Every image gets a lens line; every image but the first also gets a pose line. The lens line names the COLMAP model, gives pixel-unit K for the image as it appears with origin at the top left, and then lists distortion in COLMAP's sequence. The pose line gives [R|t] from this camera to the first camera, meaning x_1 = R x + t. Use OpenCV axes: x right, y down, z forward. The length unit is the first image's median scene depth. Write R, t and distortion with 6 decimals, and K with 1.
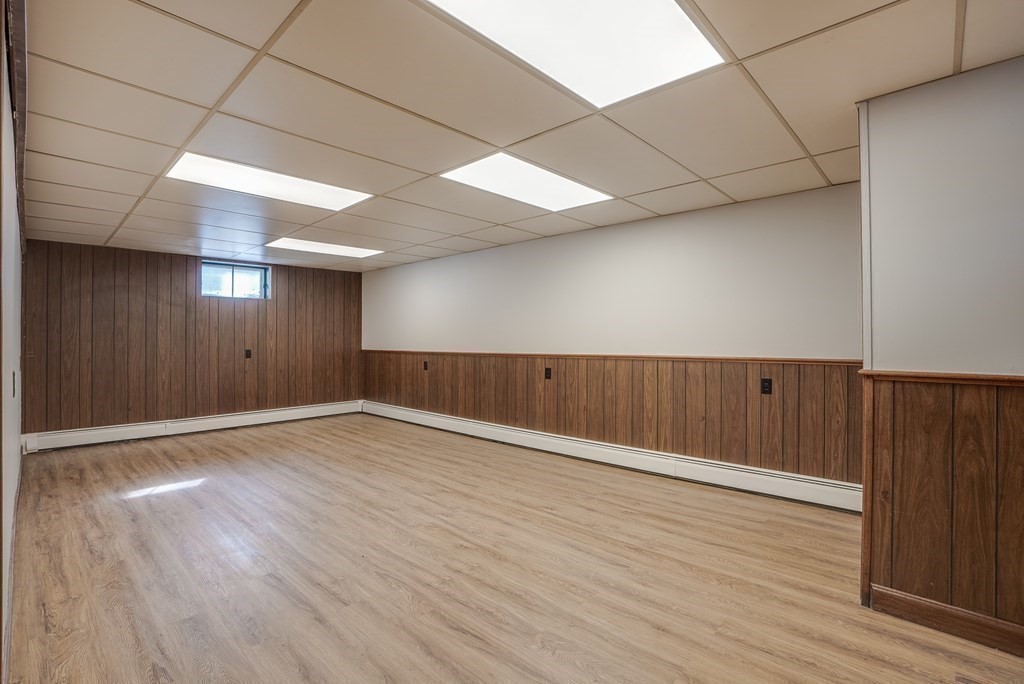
lens RADIAL K [[469.7, 0, 512.0], [0, 469.7, 342.0], [0, 0, 1]] dist [-0.073478, 0.028518]
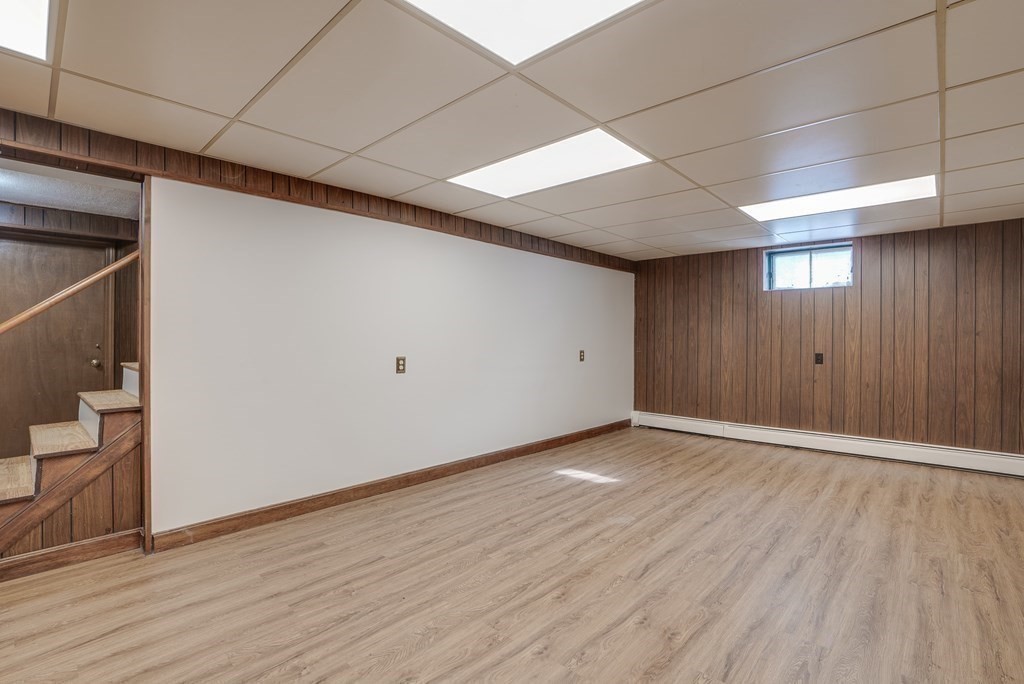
lens RADIAL K [[469.7, 0, 512.0], [0, 469.7, 342.0], [0, 0, 1]] dist [-0.073478, 0.028518]
pose [[0.016704, 0.011750, -0.999791, 0.234664], [-0.012352, 0.999857, 0.011545, -0.005987], [0.999784, 0.012156, 0.016847, 0.541861]]
